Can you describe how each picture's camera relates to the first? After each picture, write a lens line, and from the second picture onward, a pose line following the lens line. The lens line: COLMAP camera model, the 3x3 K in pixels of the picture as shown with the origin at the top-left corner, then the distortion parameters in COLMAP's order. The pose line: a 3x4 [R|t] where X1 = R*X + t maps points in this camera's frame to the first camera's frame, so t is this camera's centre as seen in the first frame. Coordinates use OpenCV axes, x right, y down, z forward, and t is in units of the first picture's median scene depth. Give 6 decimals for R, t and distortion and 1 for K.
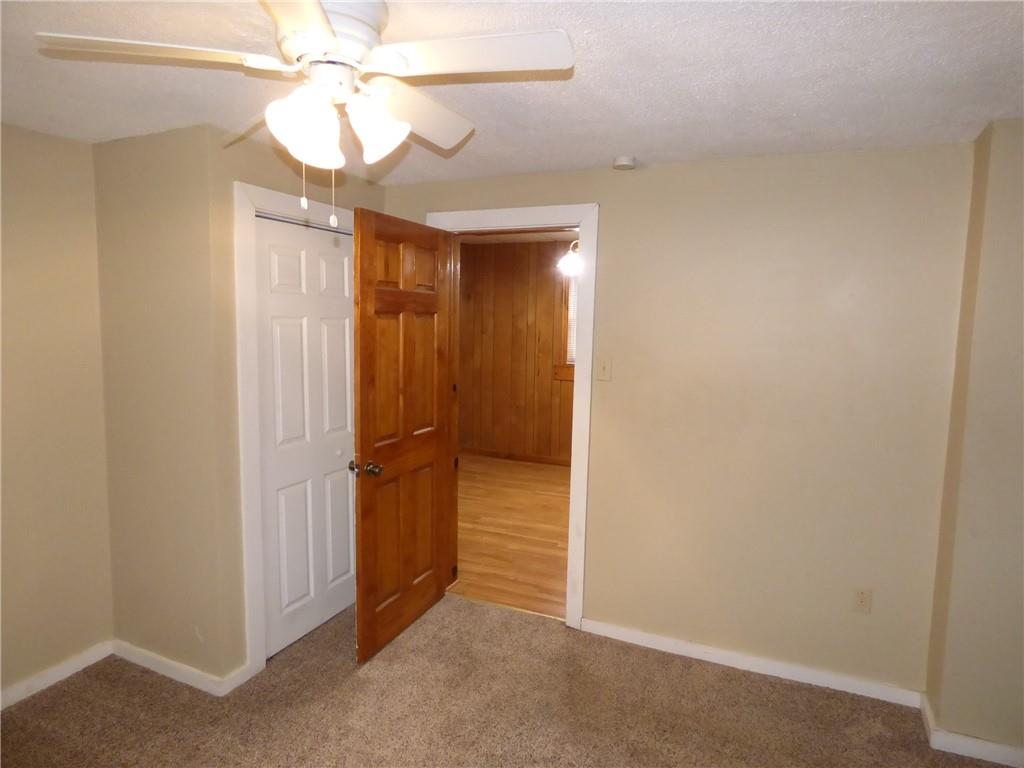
lens RADIAL K [[623.8, 0, 510.4], [0, 623.8, 383.8], [0, 0, 1]] dist [0.005294, -0.002205]
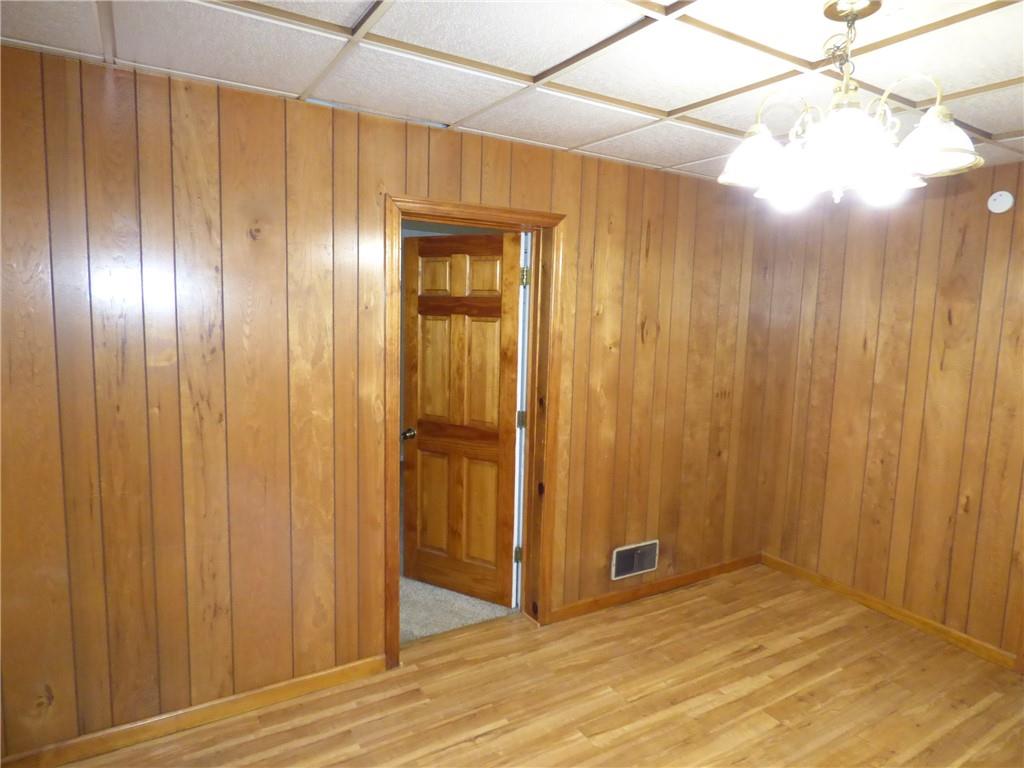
lens RADIAL K [[623.8, 0, 506.0], [0, 623.8, 383.4], [0, 0, 1]] dist [0.005294, -0.002205]
pose [[-0.560464, 0.073266, -0.824932, 0.571253], [-0.122645, 0.977754, 0.170165, -0.136465], [0.819047, 0.196545, -0.539010, 1.241817]]
